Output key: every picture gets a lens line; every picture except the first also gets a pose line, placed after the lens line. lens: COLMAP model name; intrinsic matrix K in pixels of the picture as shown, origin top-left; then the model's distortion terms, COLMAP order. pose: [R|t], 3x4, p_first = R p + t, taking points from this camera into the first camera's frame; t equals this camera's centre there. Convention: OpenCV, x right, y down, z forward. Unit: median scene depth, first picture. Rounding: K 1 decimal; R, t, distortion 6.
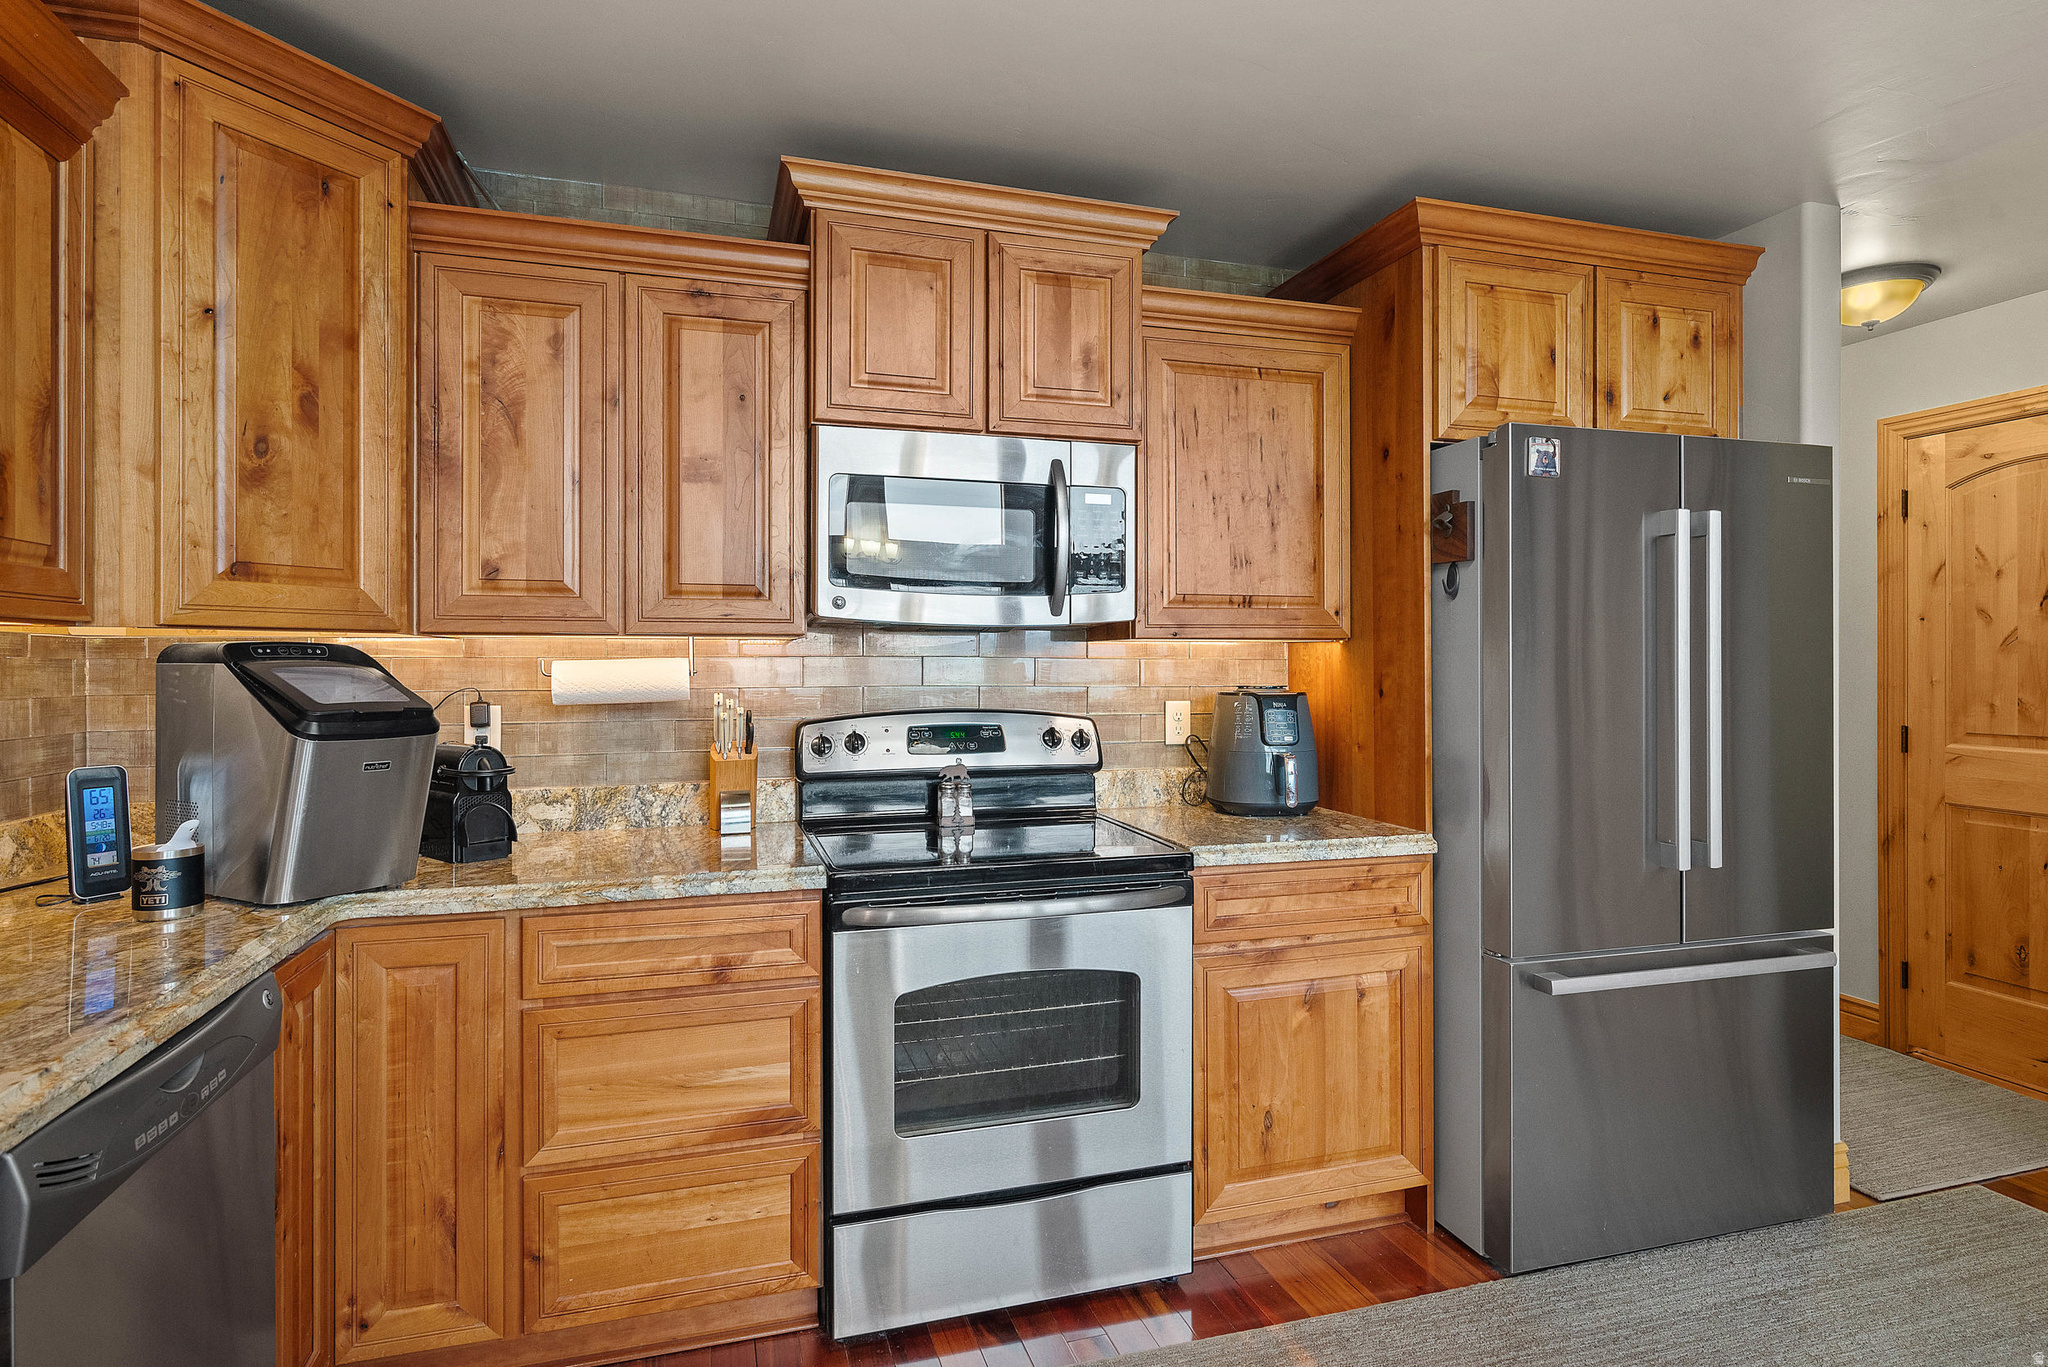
lens RADIAL K [[1065.1, 0, 1025.3], [0, 1065.1, 658.9], [0, 0, 1]] dist [0.002564, -0.000806]
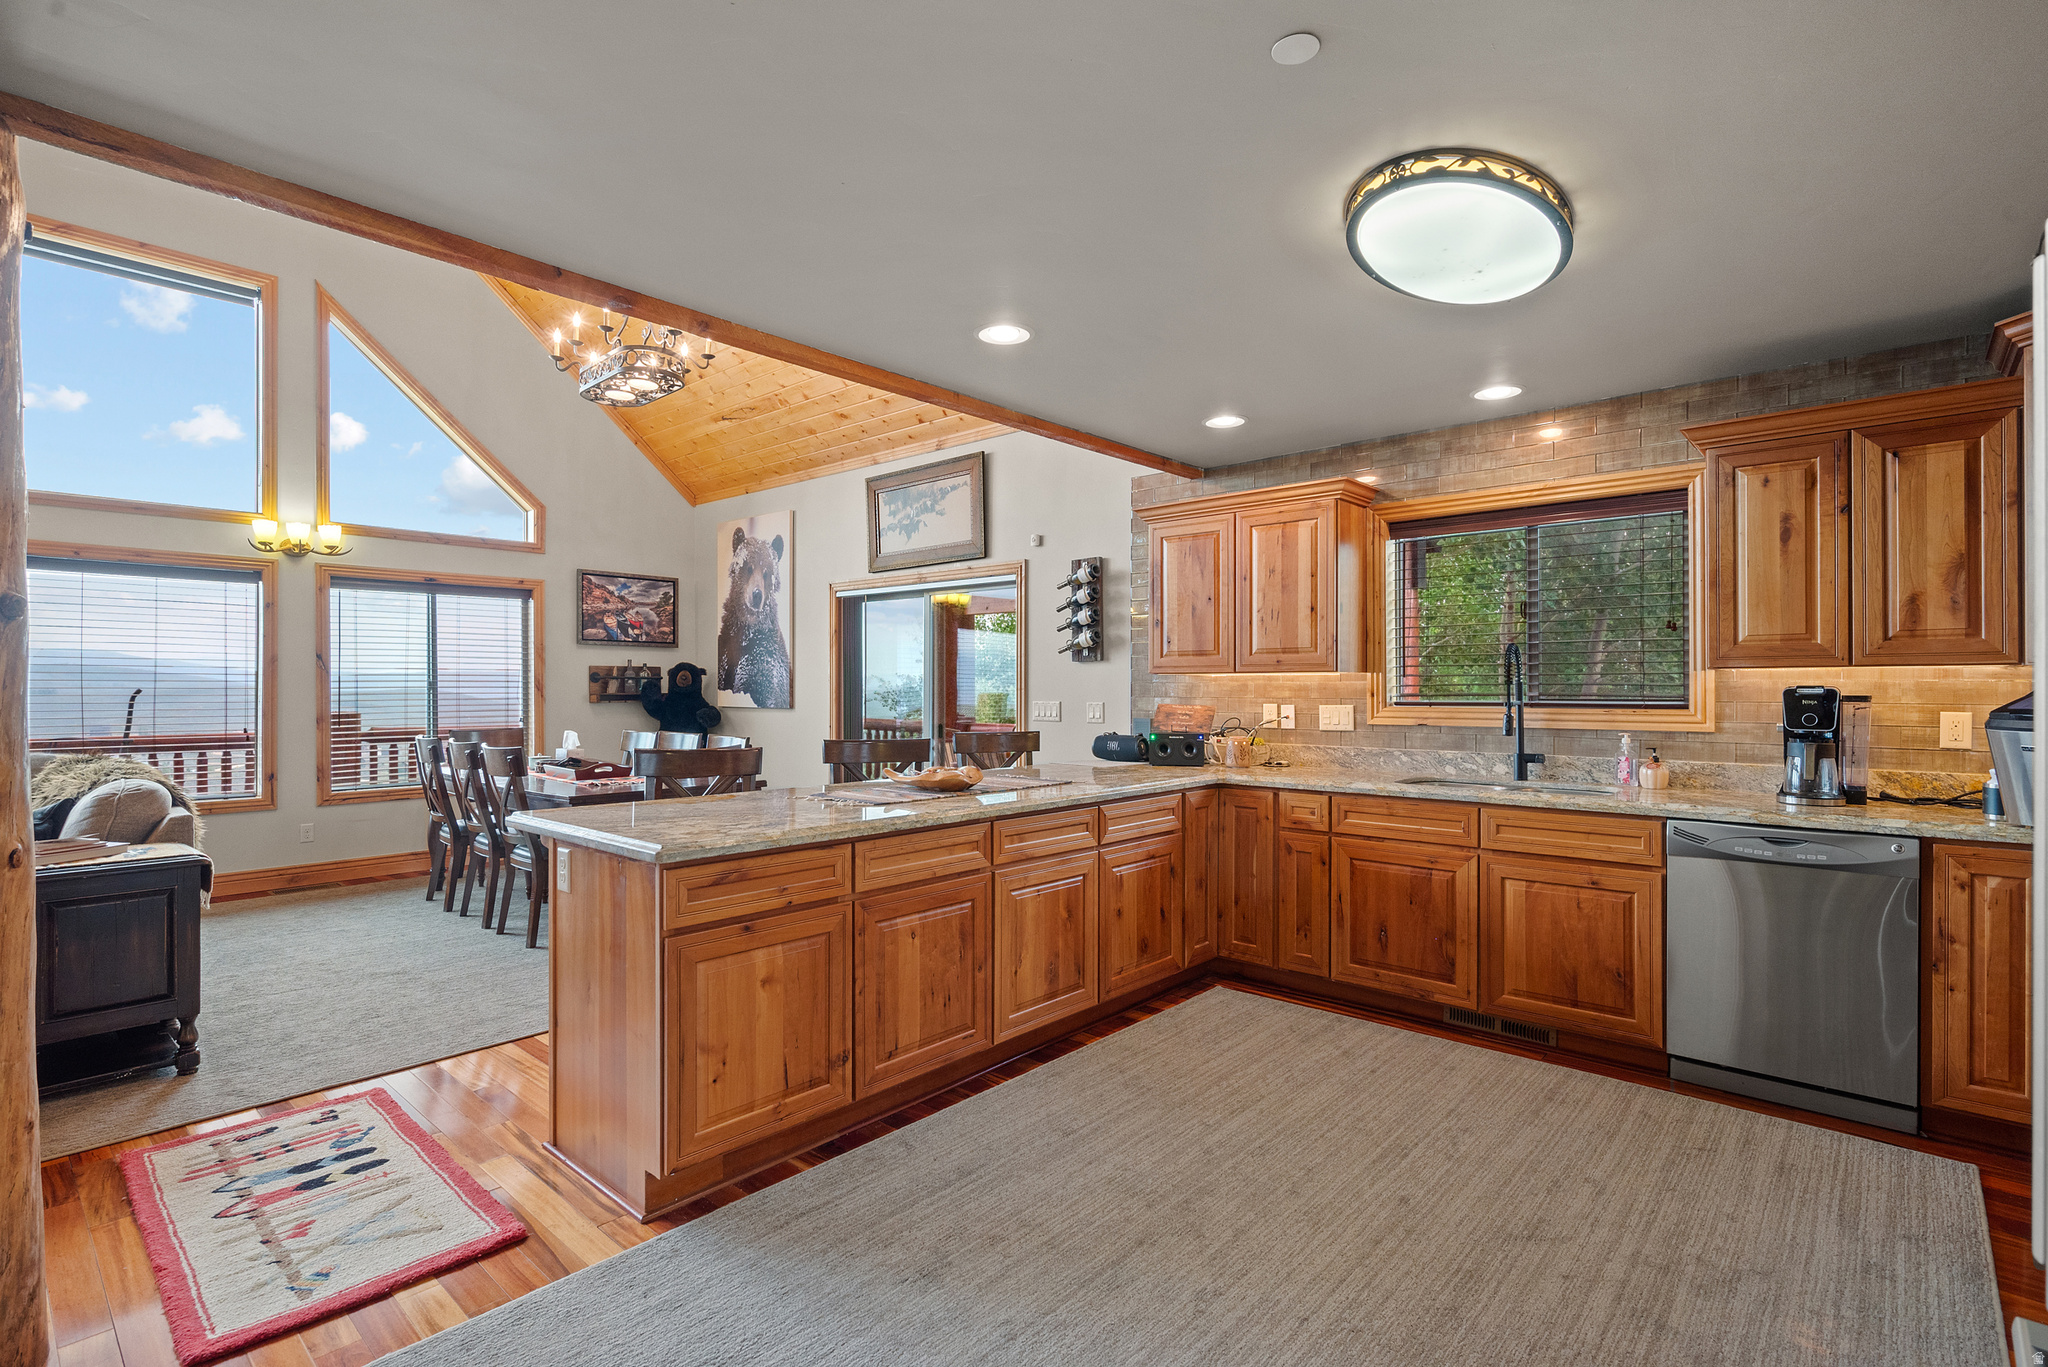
lens RADIAL K [[963.7, 0, 1030.6], [0, 963.7, 687.8], [0, 0, 1]] dist [-0.001004, -0.000746]
pose [[-0.851360, 0.002973, -0.524574, 1.146326], [0.004293, 0.999990, -0.001299, 0.003049], [0.524565, -0.003358, -0.851364, 1.156864]]
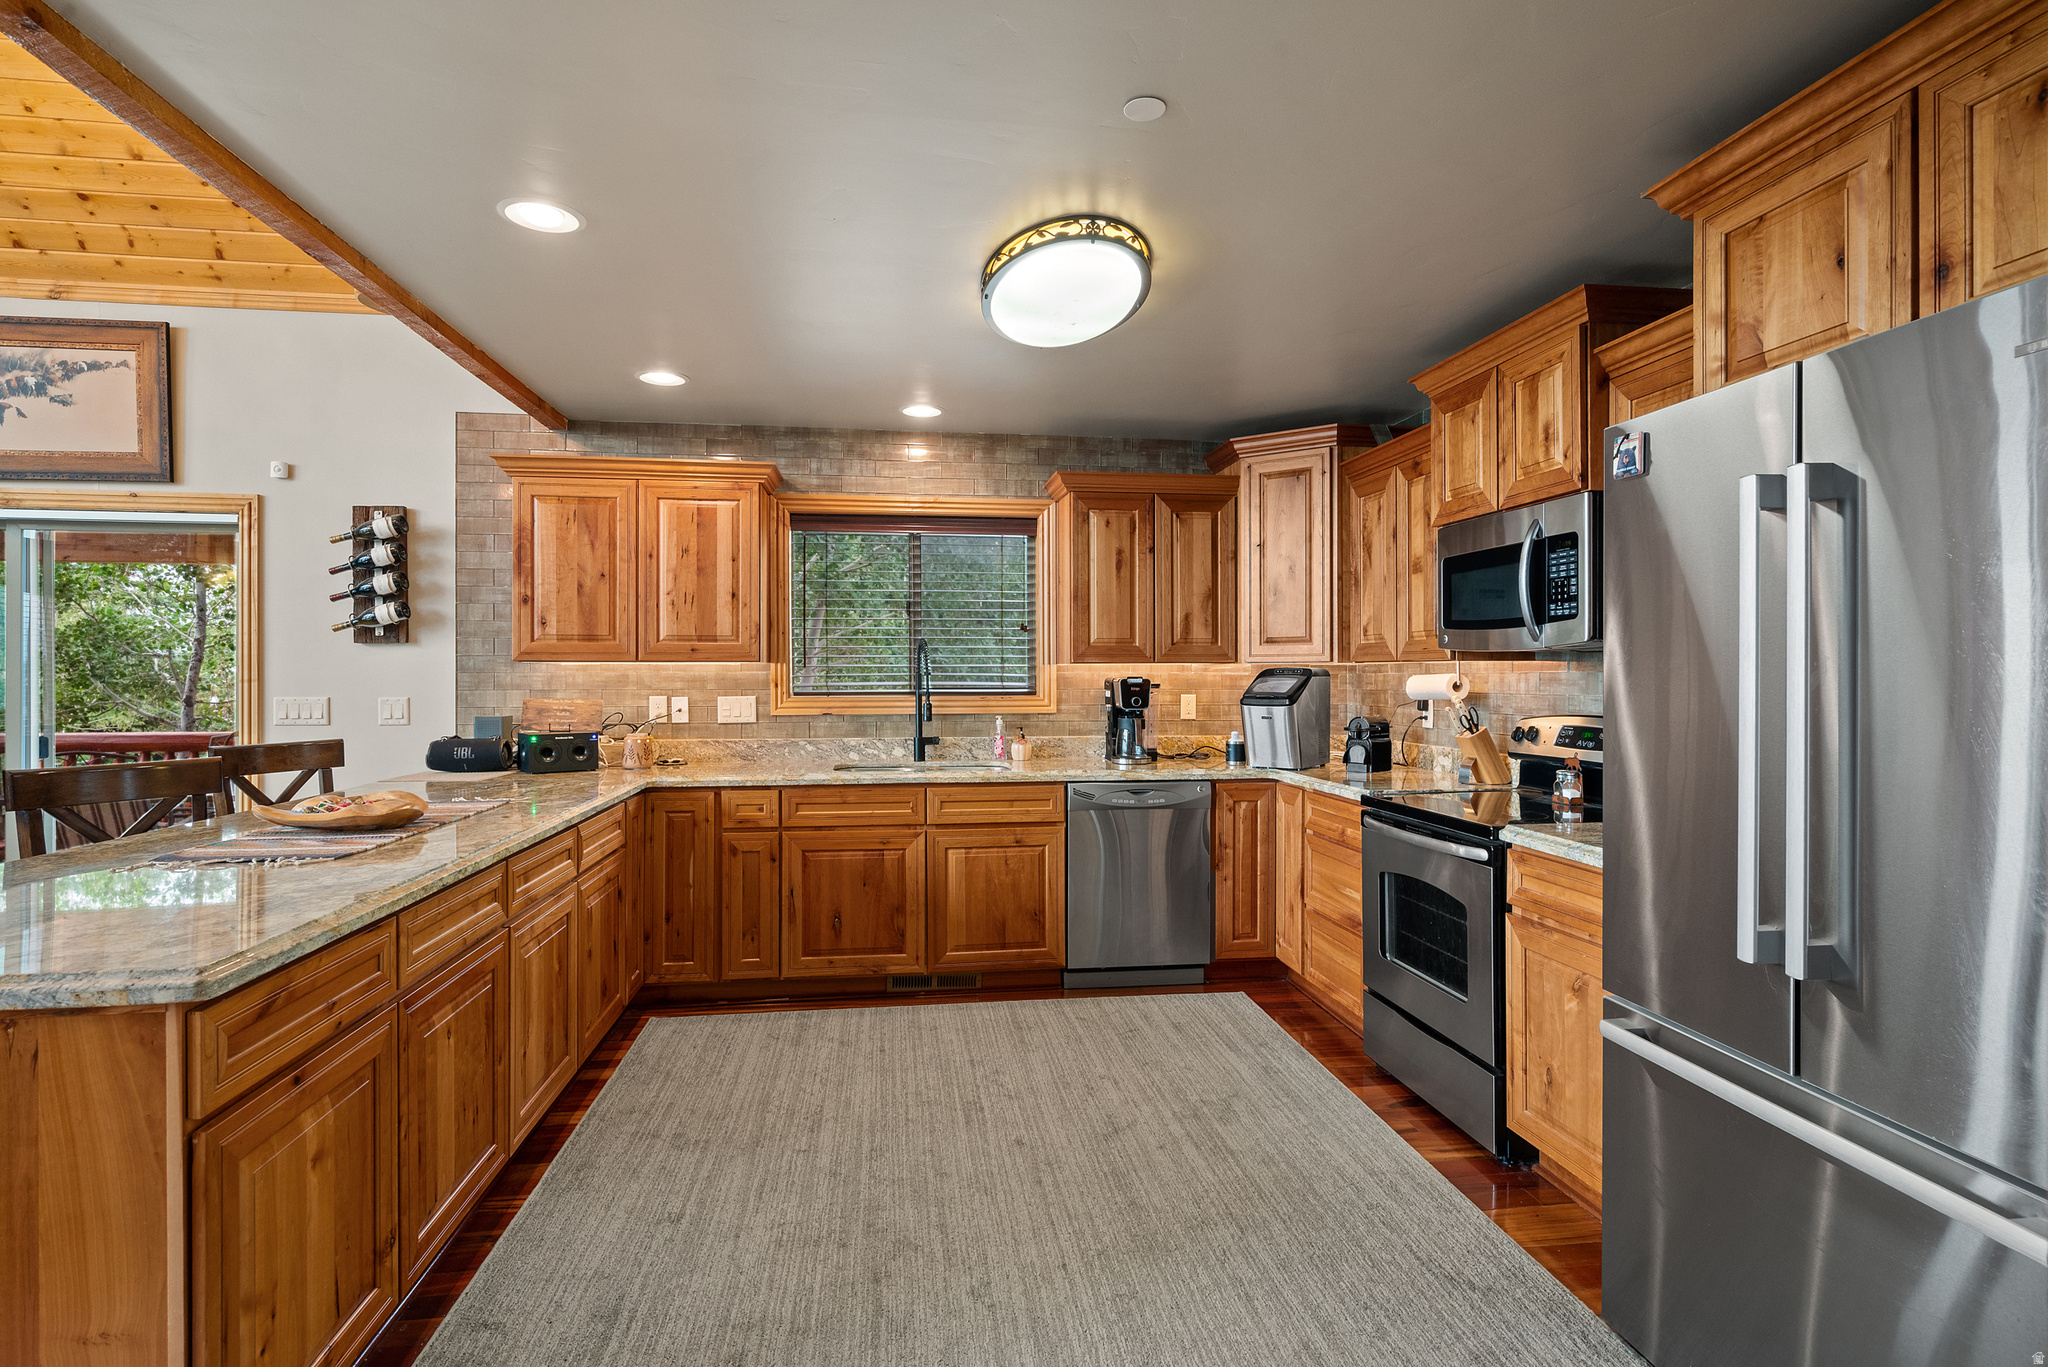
lens RADIAL K [[1011.5, 0, 1026.7], [0, 1011.5, 678.5], [0, 0, 1]] dist [-0.000867, -0.000711]
pose [[-0.149560, 0.006007, -0.988734, 1.470828], [0.004011, 0.999977, 0.005469, -0.005452], [0.988744, -0.003148, -0.149581, 0.639460]]
